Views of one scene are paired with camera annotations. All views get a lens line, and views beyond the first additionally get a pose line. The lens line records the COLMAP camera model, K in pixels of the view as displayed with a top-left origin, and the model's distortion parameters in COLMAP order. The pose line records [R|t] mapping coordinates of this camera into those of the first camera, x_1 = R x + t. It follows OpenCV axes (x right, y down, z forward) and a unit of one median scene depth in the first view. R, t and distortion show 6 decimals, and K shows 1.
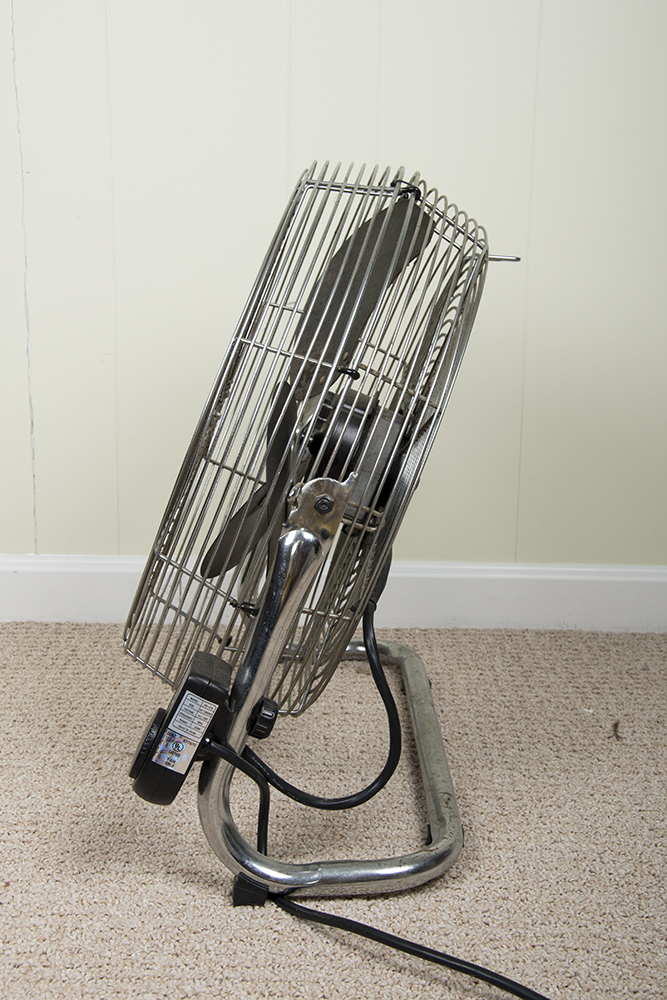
lens RADIAL K [[1417.3, 0, 333.5], [0, 1417.3, 500.0], [0, 0, 1]] dist [0.114465, 0.094169]
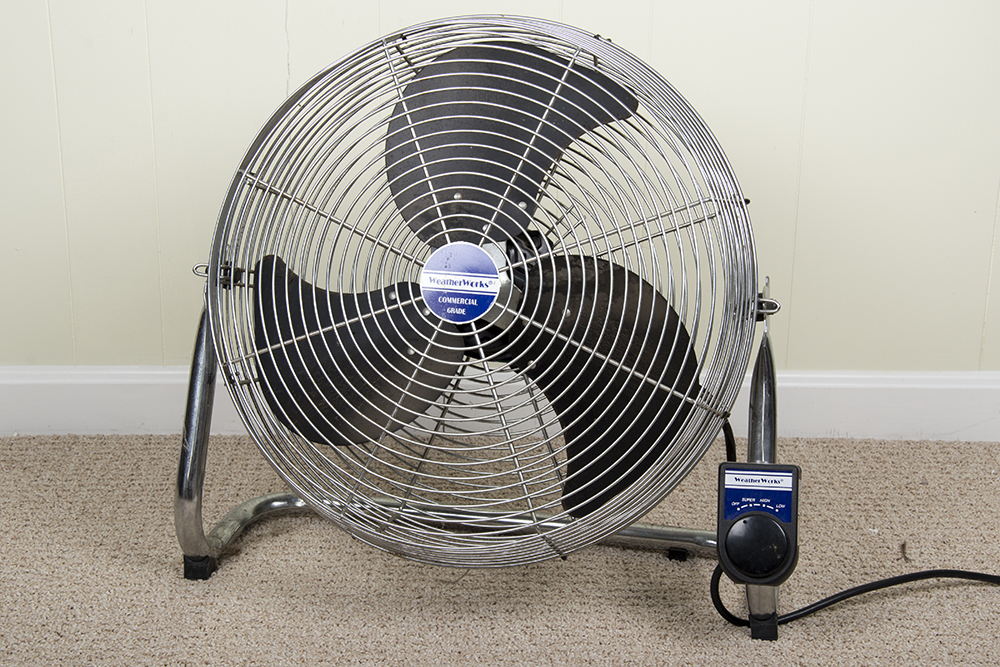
lens RADIAL K [[1811.6, 0, 500.0], [0, 1811.6, 333.5], [0, 0, 1]] dist [0.230330, 0.464911]
pose [[0.999555, -0.007849, 0.028793, -0.129919], [0.005463, 0.996616, 0.082015, -0.105730], [-0.029339, -0.081822, 0.996215, -0.298049]]
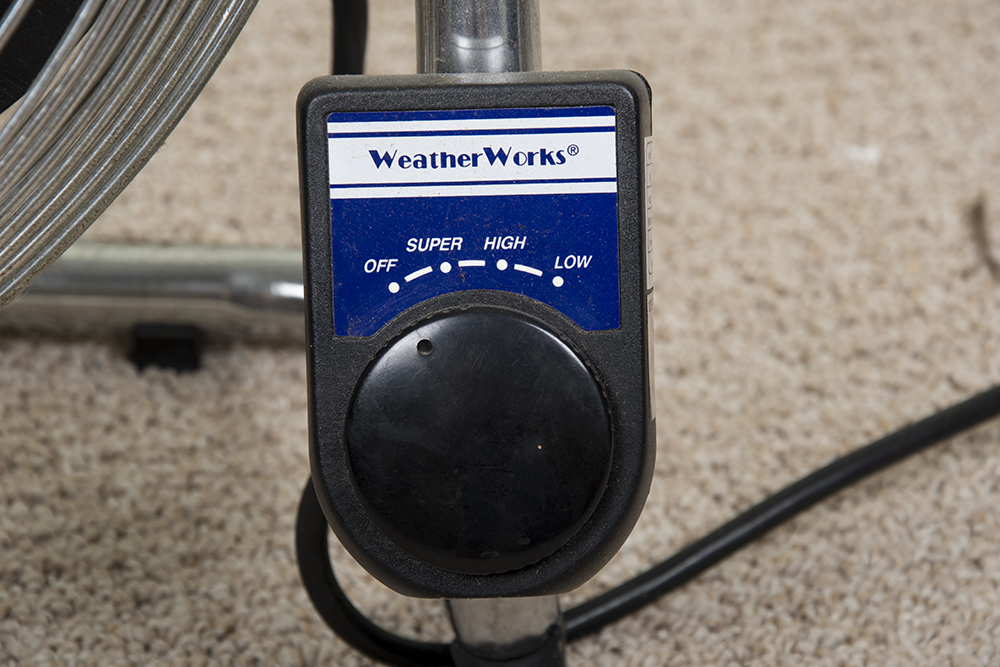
lens RADIAL K [[3937.0, 0, 500.0], [0, 3937.0, 333.5], [0, 0, 1]] dist [1.026376, -0.985280]
pose [[0.978463, -0.106113, 0.177057, -0.036429], [0.045048, 0.946848, 0.318513, -0.076116], [-0.201444, -0.303677, 0.931236, 0.283024]]
